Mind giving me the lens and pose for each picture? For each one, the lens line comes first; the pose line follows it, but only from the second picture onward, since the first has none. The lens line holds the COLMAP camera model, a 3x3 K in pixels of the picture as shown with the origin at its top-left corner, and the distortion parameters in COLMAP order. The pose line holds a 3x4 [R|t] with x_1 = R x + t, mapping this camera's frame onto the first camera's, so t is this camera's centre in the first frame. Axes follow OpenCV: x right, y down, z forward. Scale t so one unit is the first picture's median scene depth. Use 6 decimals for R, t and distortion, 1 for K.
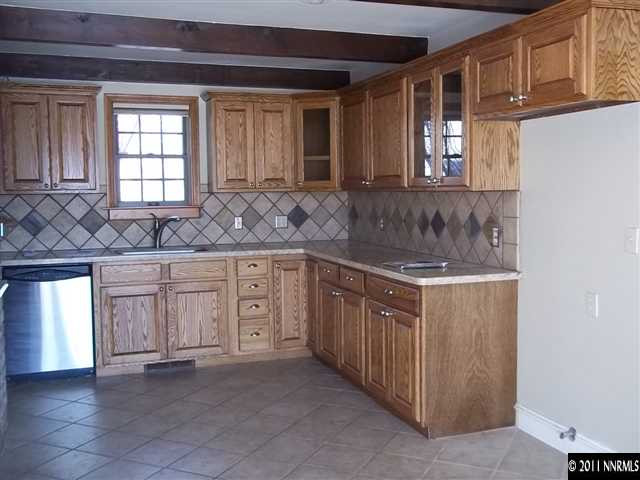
lens RADIAL K [[655.3, 0, 320.0], [0, 655.3, 240.0], [0, 0, 1]] dist [-0.015441, -0.000342]
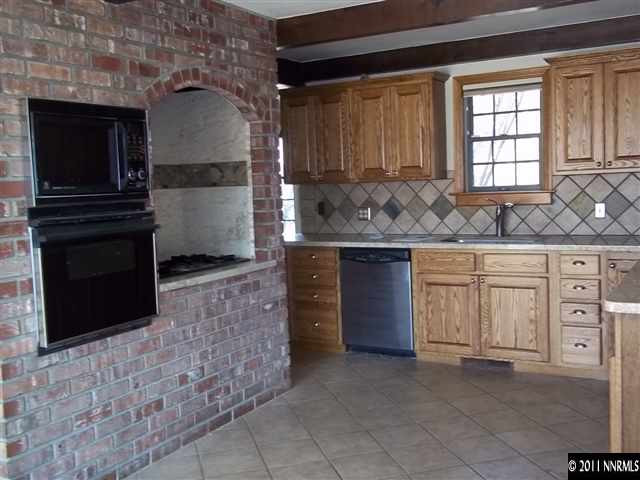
lens RADIAL K [[655.3, 0, 320.0], [0, 655.3, 240.0], [0, 0, 1]] dist [-0.015441, -0.000342]
pose [[0.662393, 0.049089, -0.747547, 0.284178], [-0.023997, 0.998729, 0.044319, -0.018136], [0.748772, -0.011418, 0.662729, 0.194298]]
